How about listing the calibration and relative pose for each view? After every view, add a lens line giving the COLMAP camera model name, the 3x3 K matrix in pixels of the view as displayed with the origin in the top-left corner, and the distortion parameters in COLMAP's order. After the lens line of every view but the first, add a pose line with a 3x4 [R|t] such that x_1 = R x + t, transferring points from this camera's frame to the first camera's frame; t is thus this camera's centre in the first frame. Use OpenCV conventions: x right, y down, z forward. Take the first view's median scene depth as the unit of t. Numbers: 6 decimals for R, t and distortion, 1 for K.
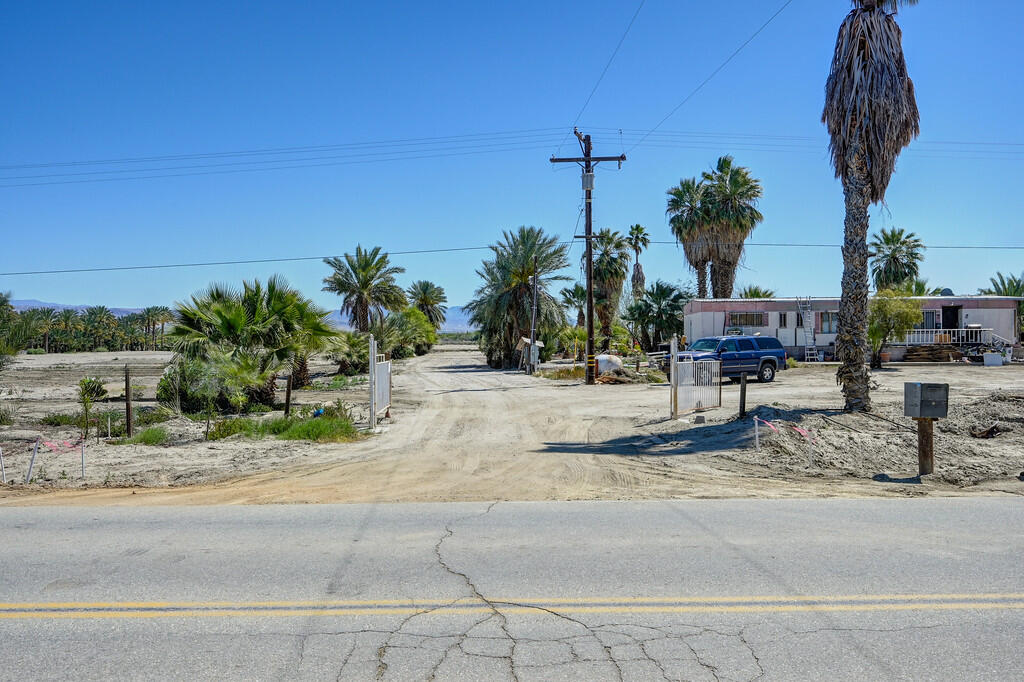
lens RADIAL K [[881.7, 0, 507.1], [0, 881.7, 352.4], [0, 0, 1]] dist [-0.004688, -0.000699]
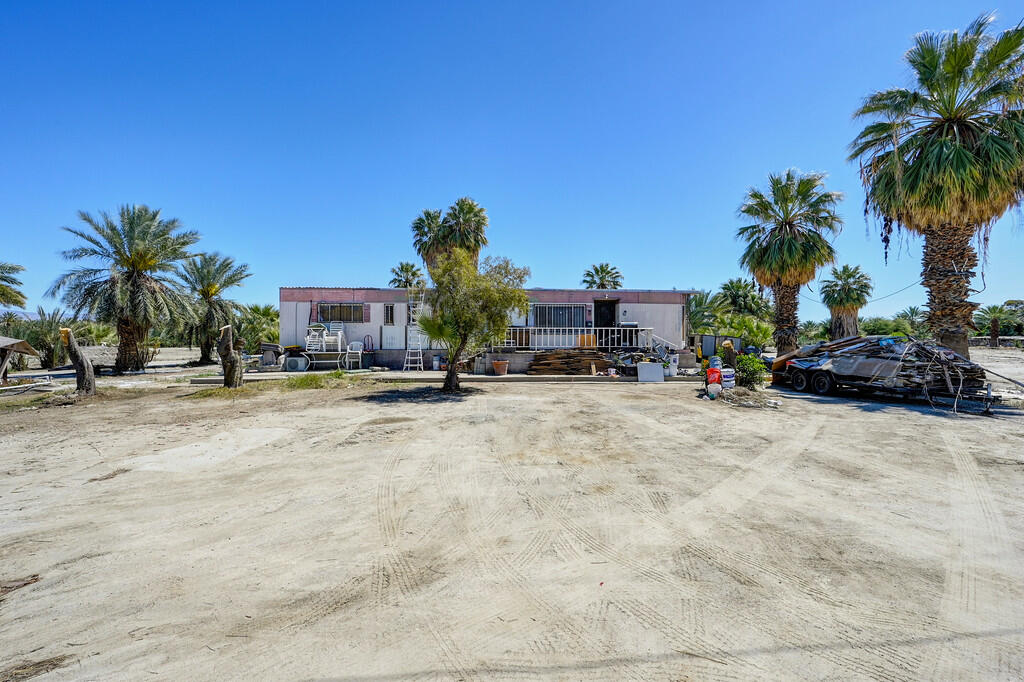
lens RADIAL K [[399.1, 0, 512.0], [0, 399.1, 341.0], [0, 0, 1]] dist [-0.002933, 0.000393]
pose [[0.993855, 0.011199, 0.110124, 0.396124], [-0.008882, 0.999729, -0.021507, -0.007930], [-0.110335, 0.020397, 0.993685, 0.680288]]
